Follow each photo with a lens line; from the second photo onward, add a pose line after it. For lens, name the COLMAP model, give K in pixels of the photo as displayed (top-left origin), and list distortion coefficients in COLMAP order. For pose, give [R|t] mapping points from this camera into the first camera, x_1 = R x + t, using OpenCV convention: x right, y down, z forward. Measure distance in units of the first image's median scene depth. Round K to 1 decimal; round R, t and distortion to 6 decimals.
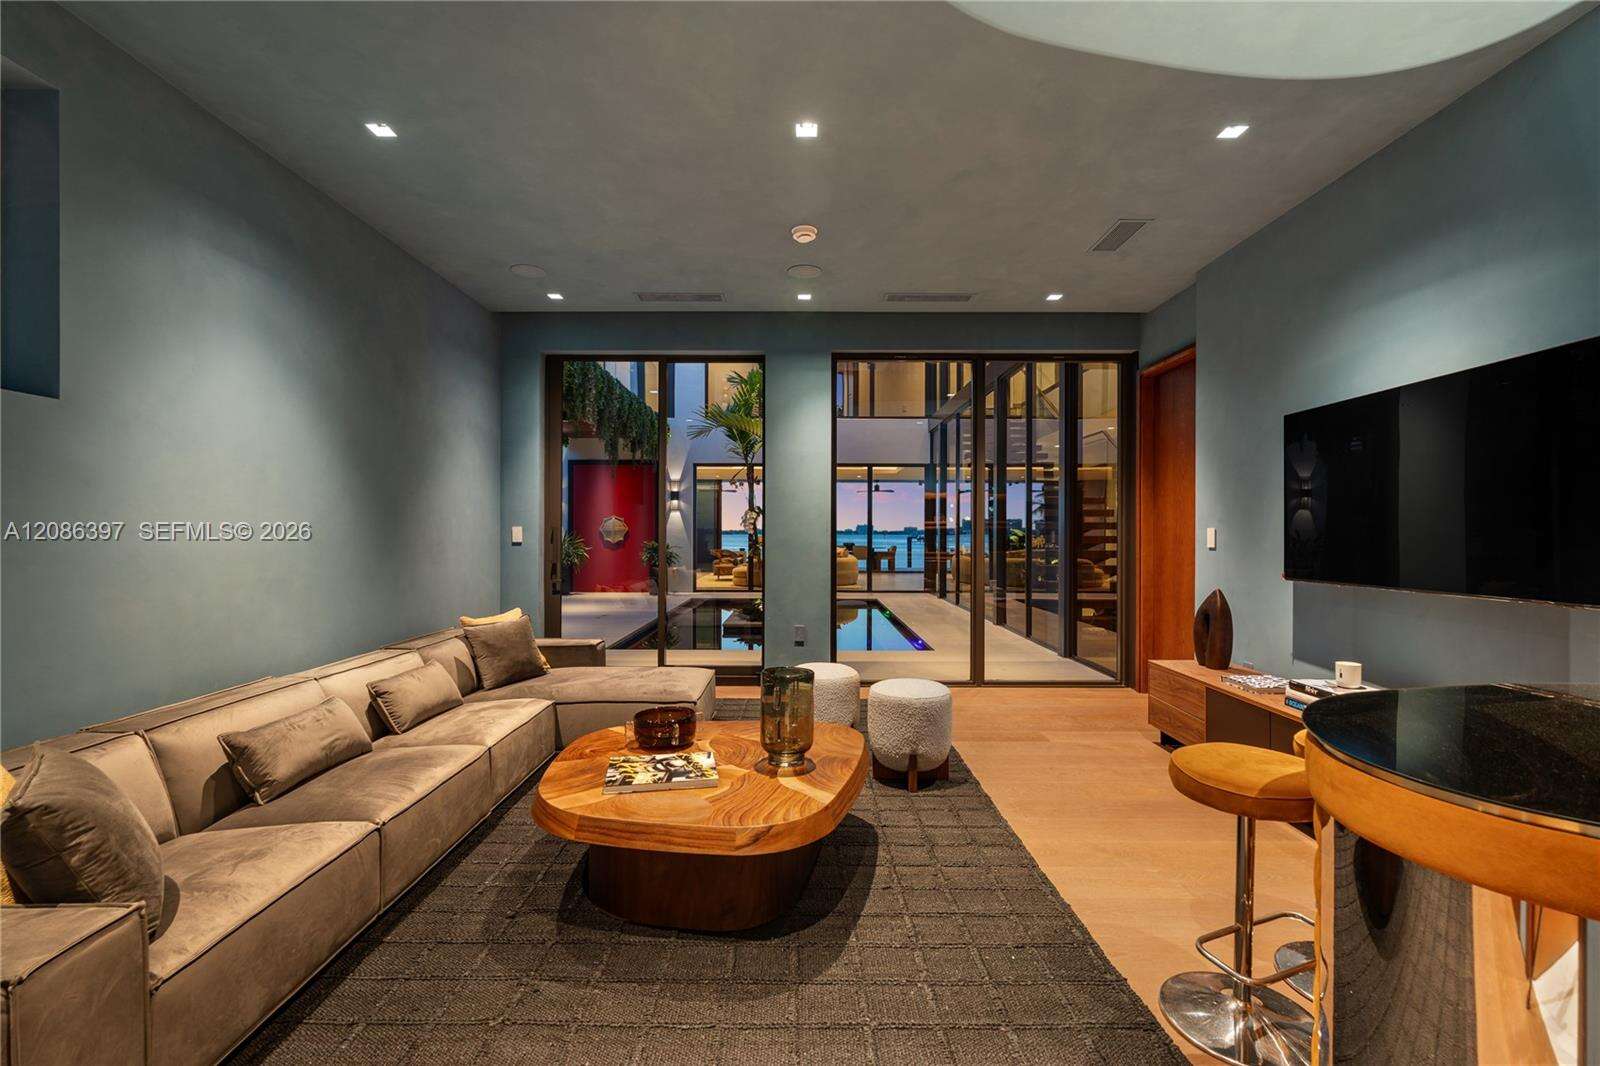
lens RADIAL K [[726.0, 0, 795.7], [0, 726.0, 537.0], [0, 0, 1]] dist [-0.002505, 0.000665]
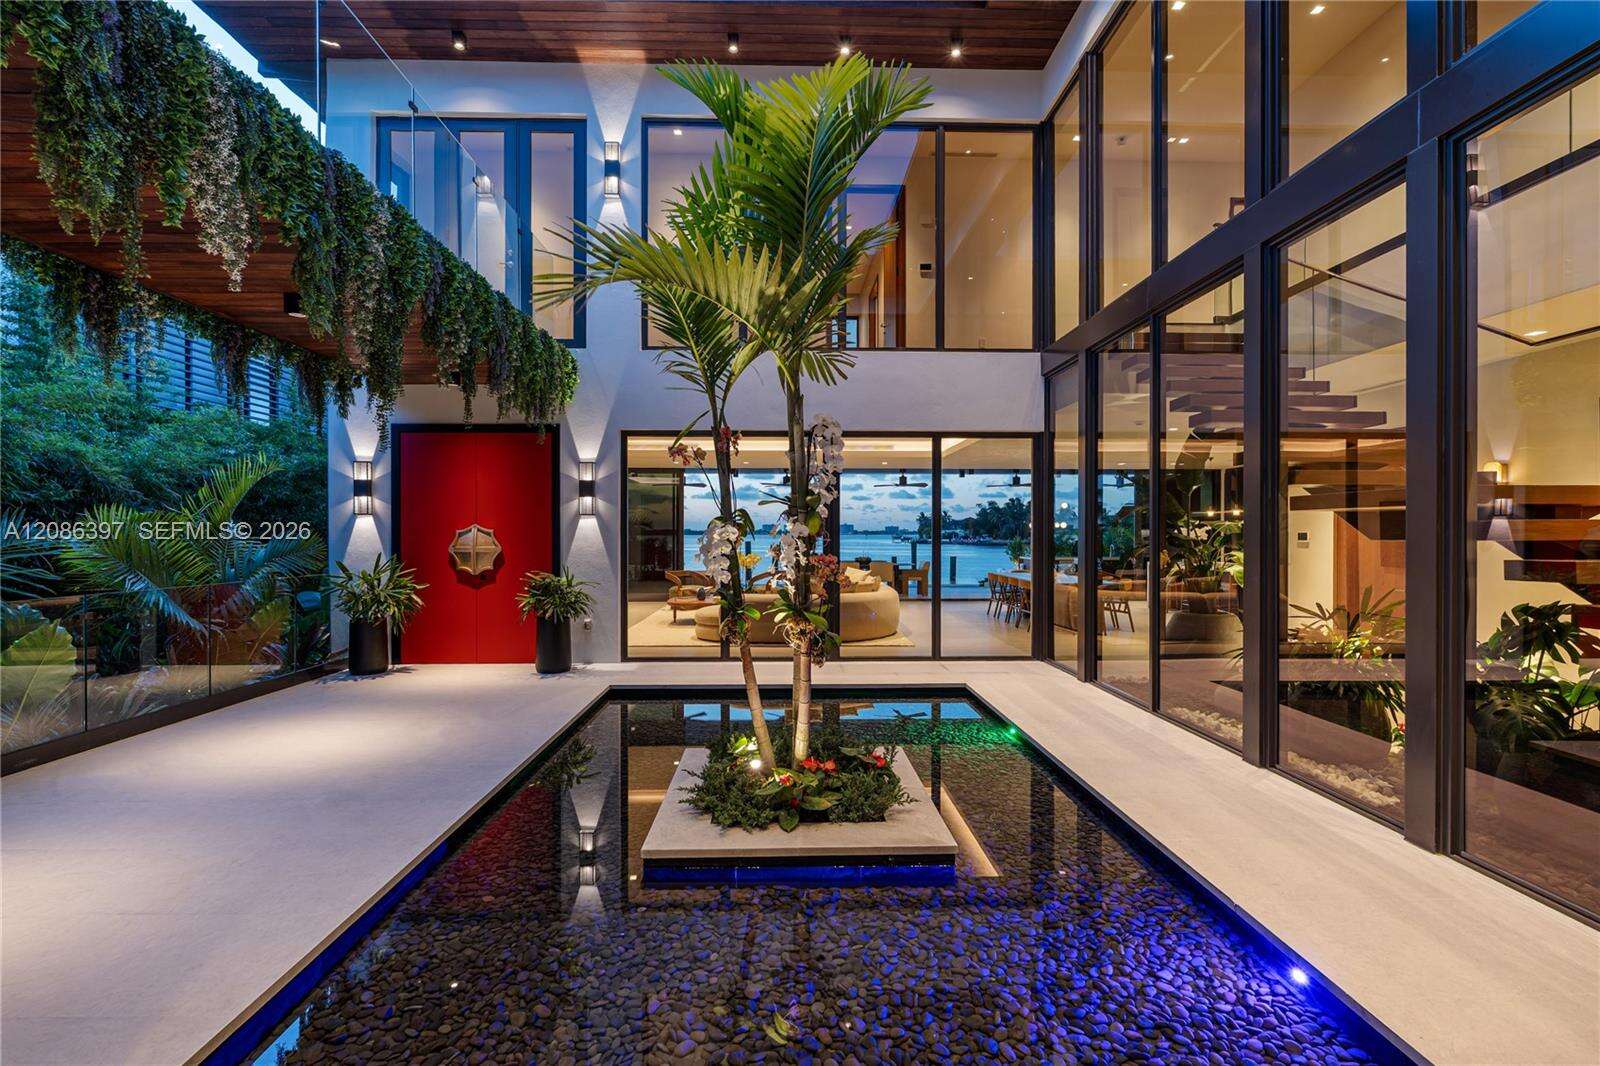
lens RADIAL K [[726.0, 0, 795.4], [0, 726.0, 540.2], [0, 0, 1]] dist [-0.002505, 0.000665]
pose [[0.999413, -0.002662, 0.034169, -0.026563], [0.002454, 0.999978, 0.006127, -0.020638], [-0.034184, -0.006040, 0.999397, 0.440328]]
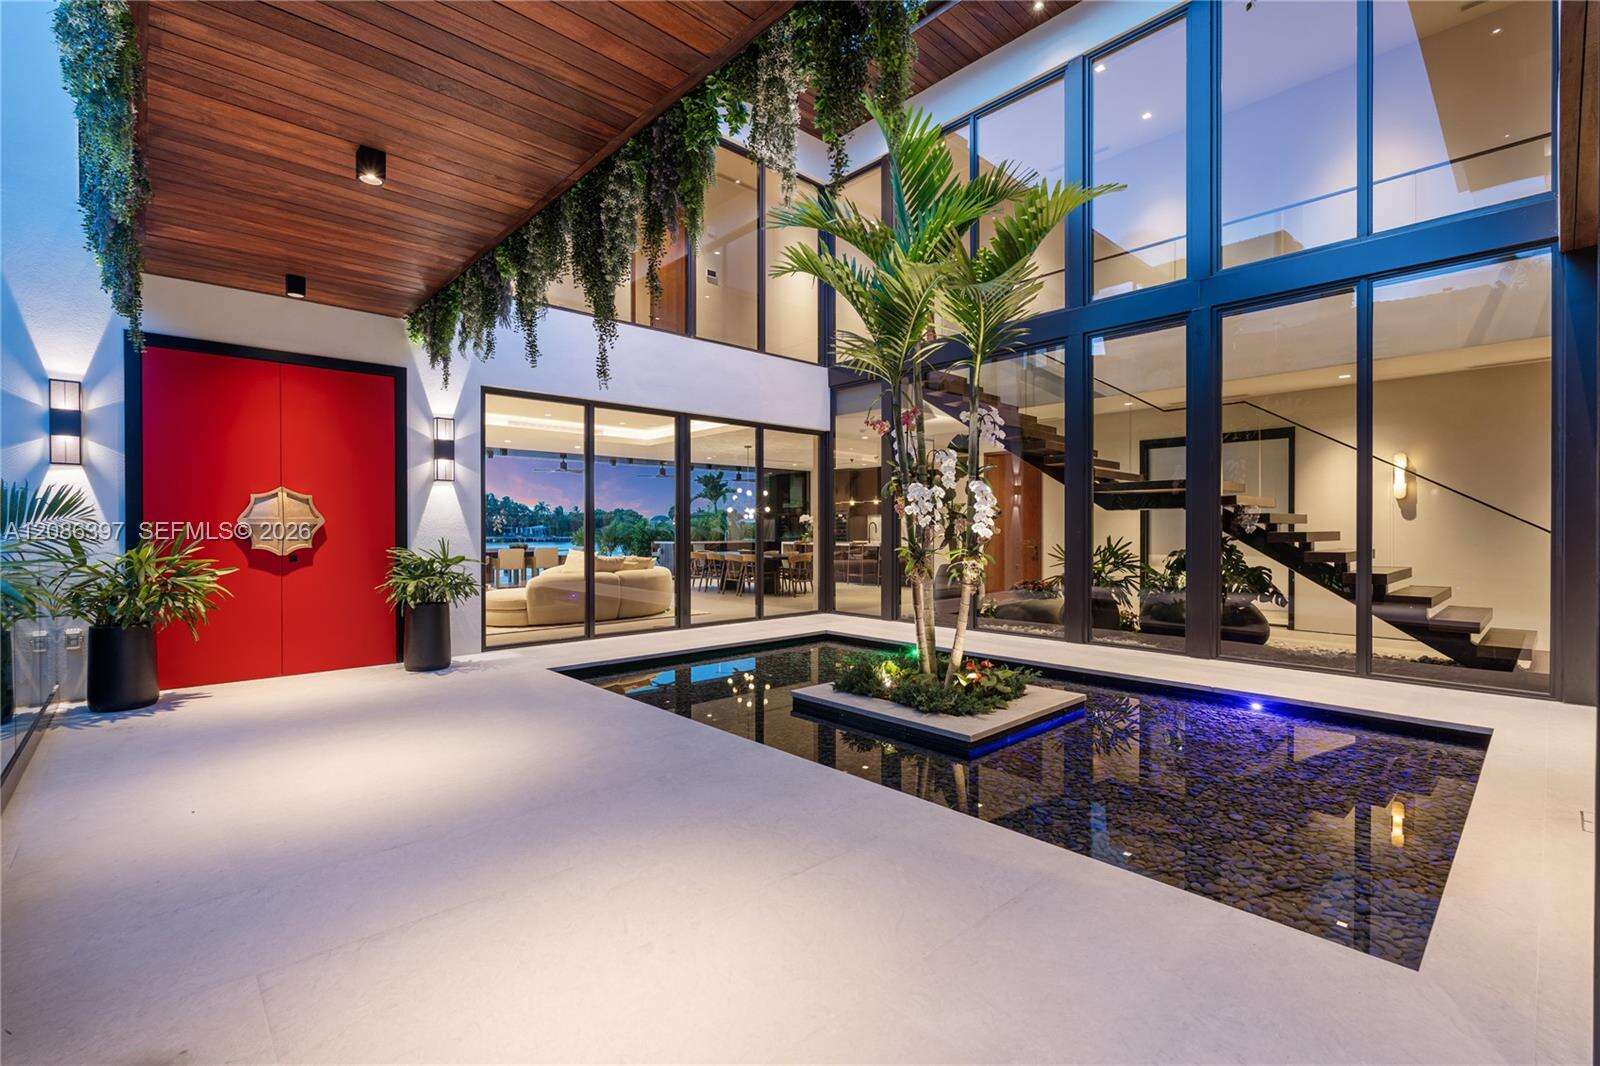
lens RADIAL K [[726.0, 0, 798.2], [0, 726.0, 526.6], [0, 0, 1]] dist [-0.002505, 0.000665]
pose [[0.713374, -0.001171, 0.700783, -0.328788], [0.002448, 0.999997, -0.000821, -0.006725], [-0.700780, 0.002301, 0.713374, 0.508140]]
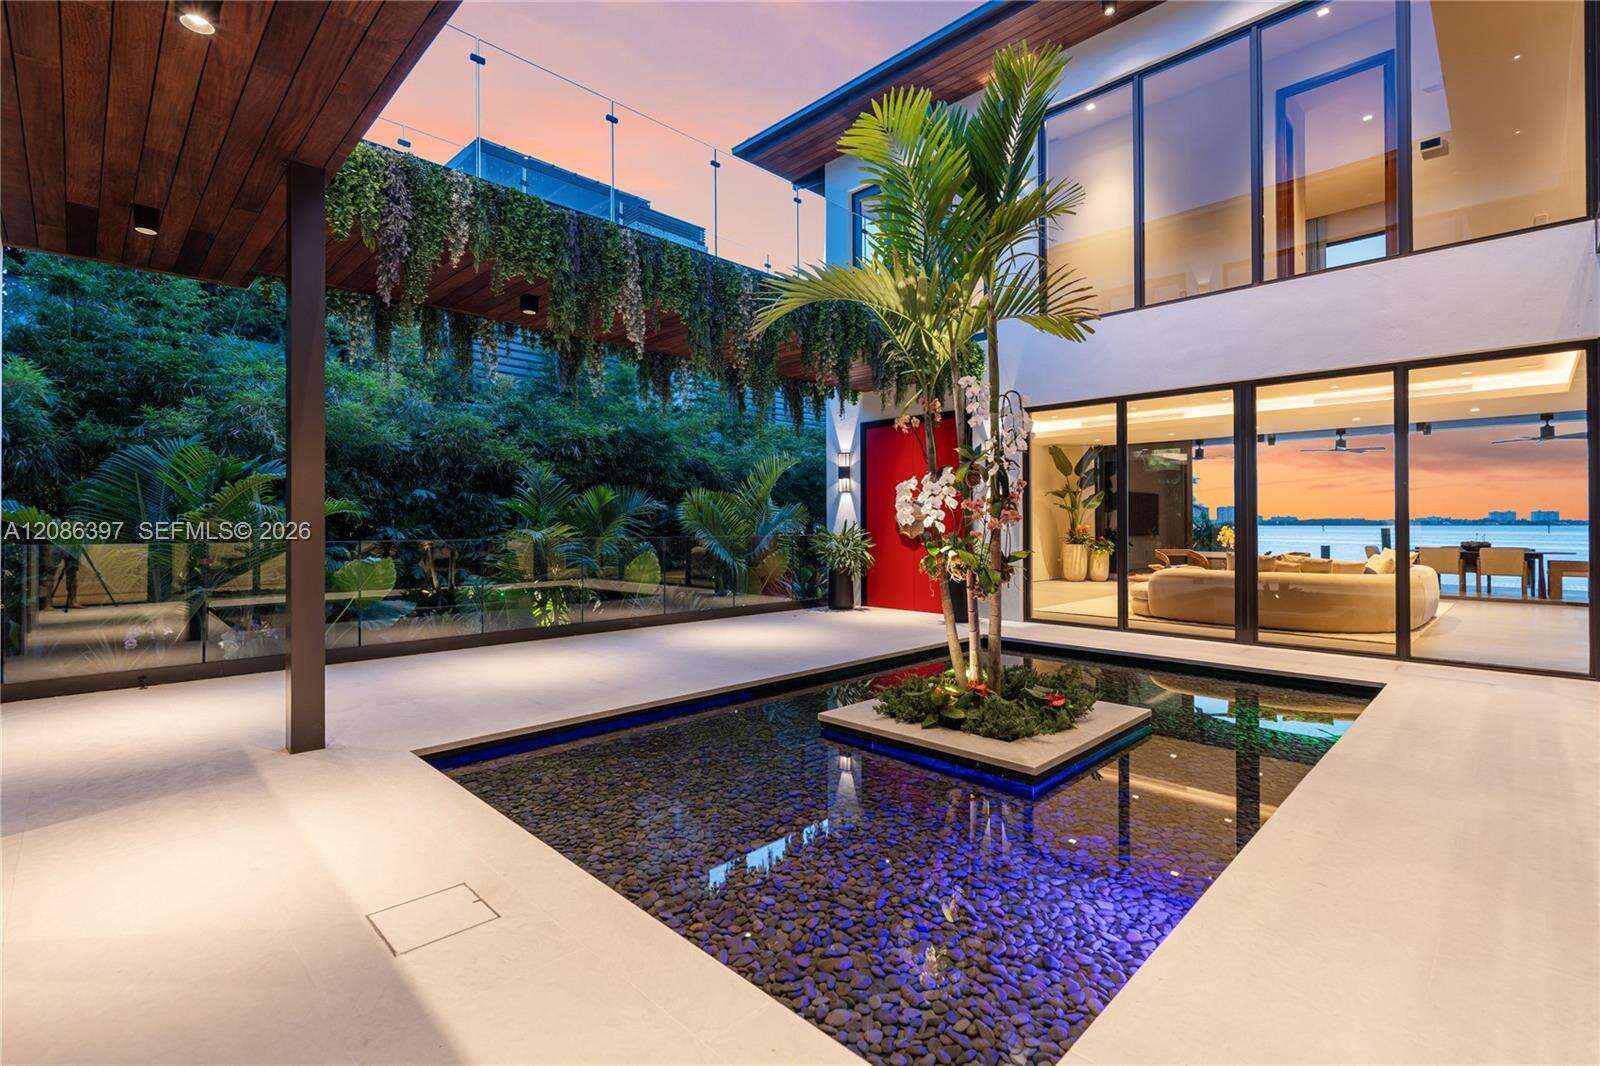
lens RADIAL K [[726.0, 0, 797.0], [0, 726.0, 523.7], [0, 0, 1]] dist [-0.002505, 0.000665]
pose [[0.718794, -0.003066, -0.695216, 0.143139], [0.001546, 0.999995, -0.002812, -0.003601], [0.695221, 0.000946, 0.718795, 0.437174]]
